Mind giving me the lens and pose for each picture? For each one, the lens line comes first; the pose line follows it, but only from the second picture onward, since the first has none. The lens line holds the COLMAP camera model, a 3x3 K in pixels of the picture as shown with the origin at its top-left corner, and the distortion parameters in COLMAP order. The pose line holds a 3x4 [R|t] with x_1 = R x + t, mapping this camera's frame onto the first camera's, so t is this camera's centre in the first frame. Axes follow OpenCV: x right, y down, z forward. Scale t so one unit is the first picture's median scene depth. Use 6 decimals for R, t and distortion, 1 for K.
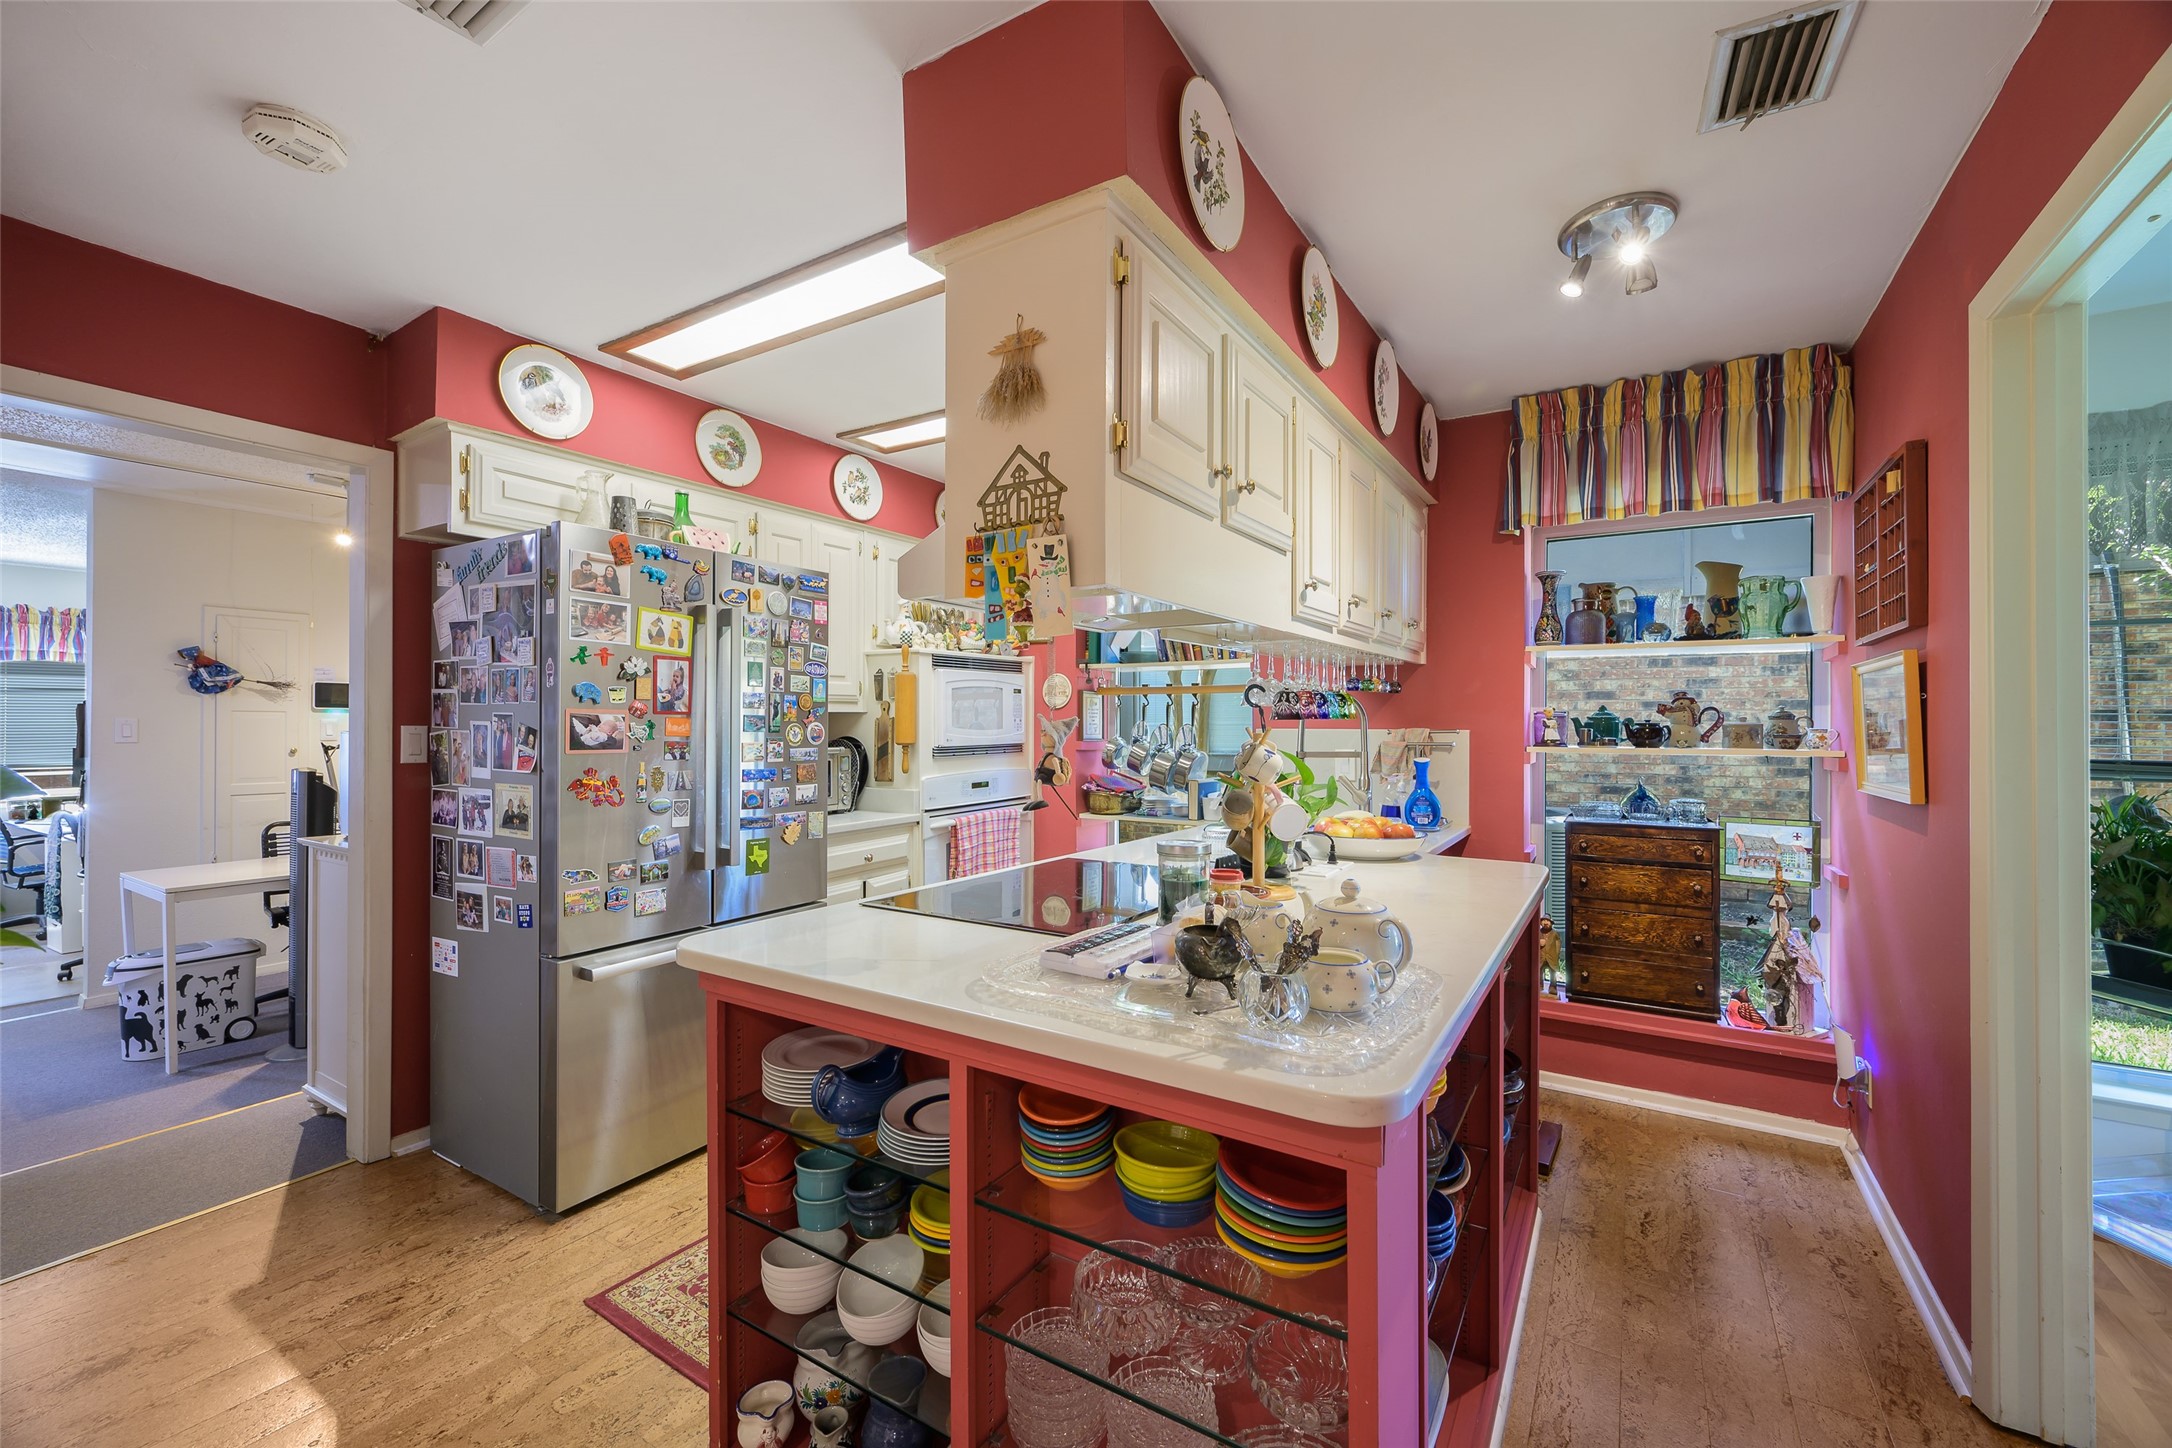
lens RADIAL K [[866.0, 0, 1095.7], [0, 866.0, 720.2], [0, 0, 1]] dist [-0.003437, 0.000156]
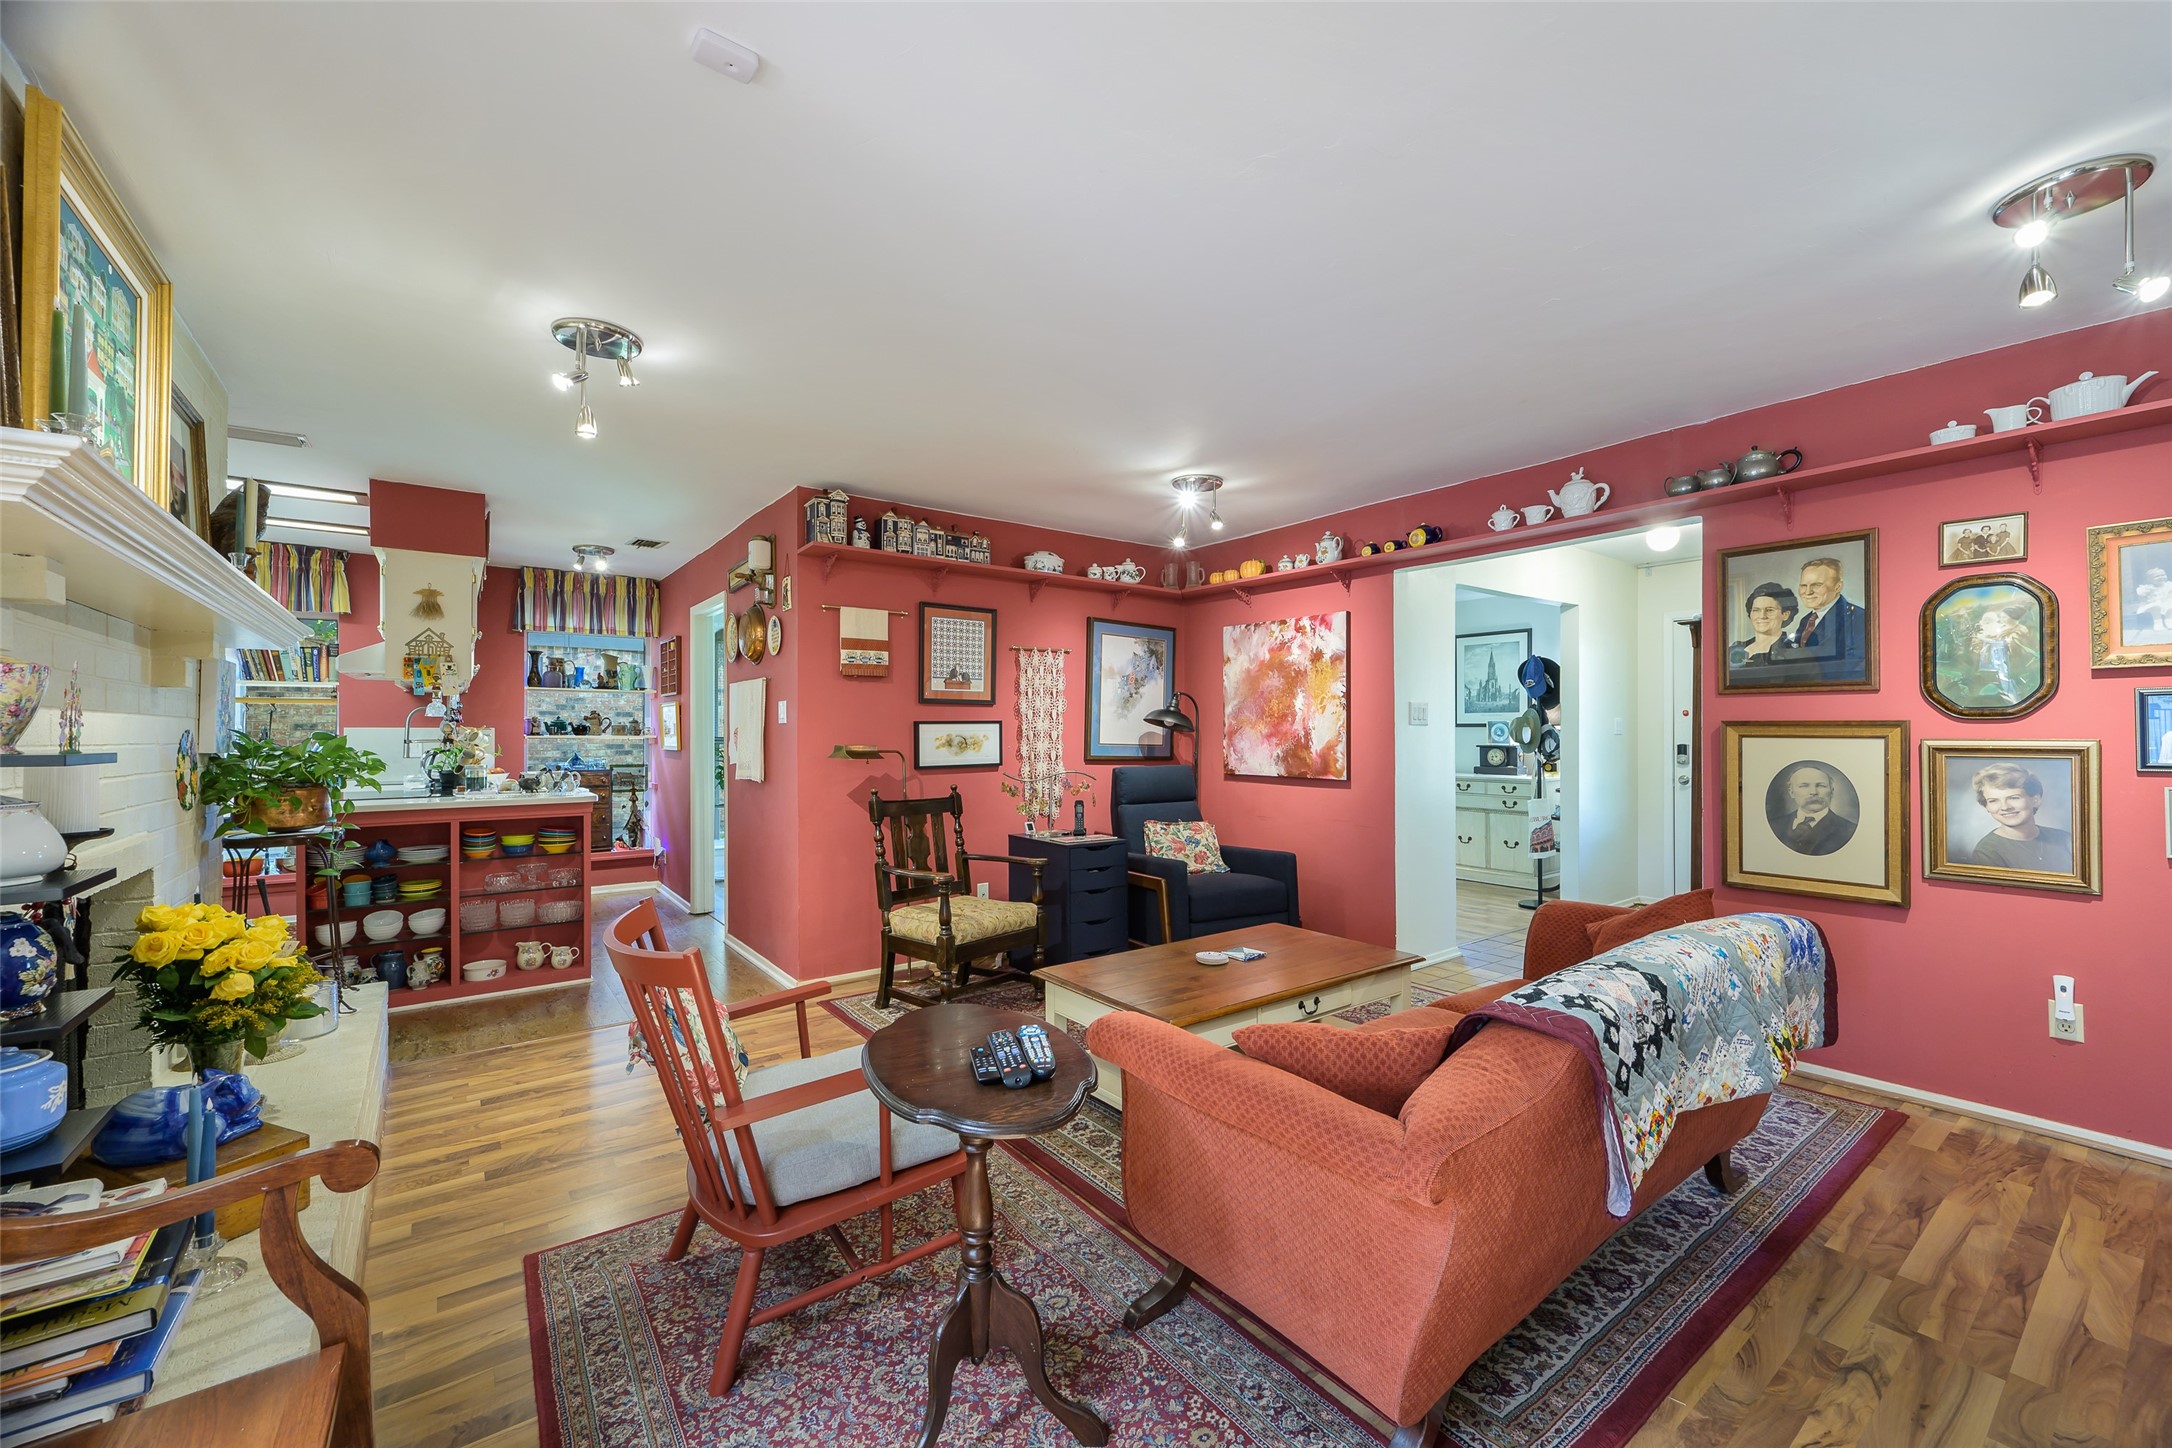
lens RADIAL K [[866.0, 0, 1083.6], [0, 866.0, 726.4], [0, 0, 1]] dist [-0.003437, 0.000156]
pose [[0.367447, -0.000172, 0.930044, -0.986601], [-0.002866, 0.999995, 0.001317, 0.000550], [-0.930040, -0.003150, 0.367445, -1.050361]]
